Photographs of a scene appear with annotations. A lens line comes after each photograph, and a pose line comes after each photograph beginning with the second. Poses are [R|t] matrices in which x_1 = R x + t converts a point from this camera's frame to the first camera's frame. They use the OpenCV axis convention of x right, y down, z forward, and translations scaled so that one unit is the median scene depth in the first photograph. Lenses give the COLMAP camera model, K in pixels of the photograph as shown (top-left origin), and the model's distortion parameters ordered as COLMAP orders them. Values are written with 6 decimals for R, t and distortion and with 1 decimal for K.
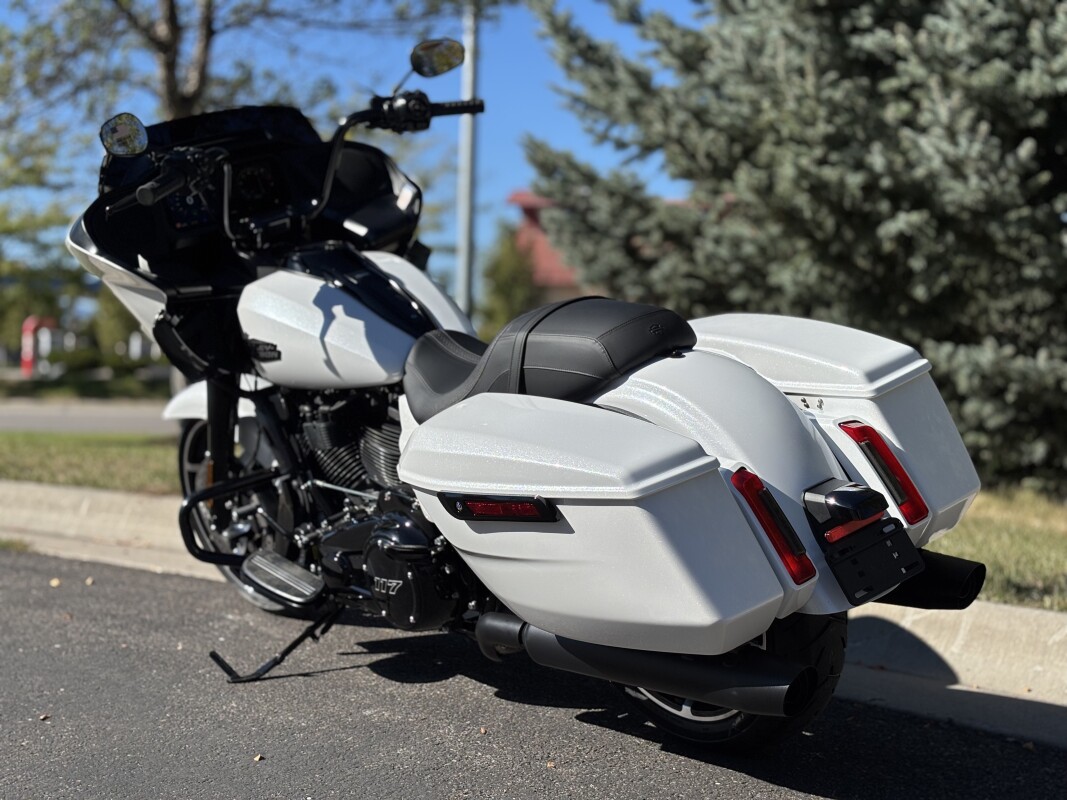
lens RADIAL K [[1601.6, 0, 533.5], [0, 1601.6, 400.0], [0, 0, 1]] dist [0.205477, -0.864878]
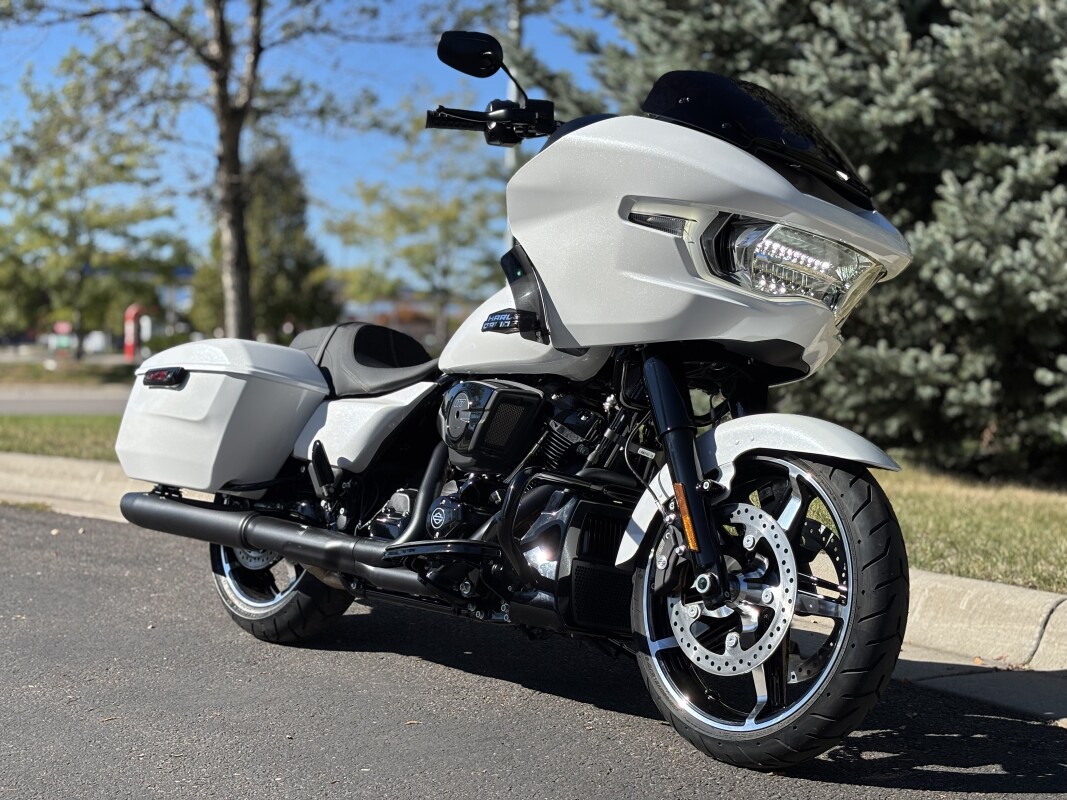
lens RADIAL K [[1601.6, 0, 533.5], [0, 1601.6, 400.0], [0, 0, 1]] dist [0.205477, -0.864878]
pose [[0.997969, -0.009899, -0.062921, 0.105170], [0.010717, 0.999862, 0.012672, -0.003639], [0.062787, -0.013321, 0.997938, -0.168295]]
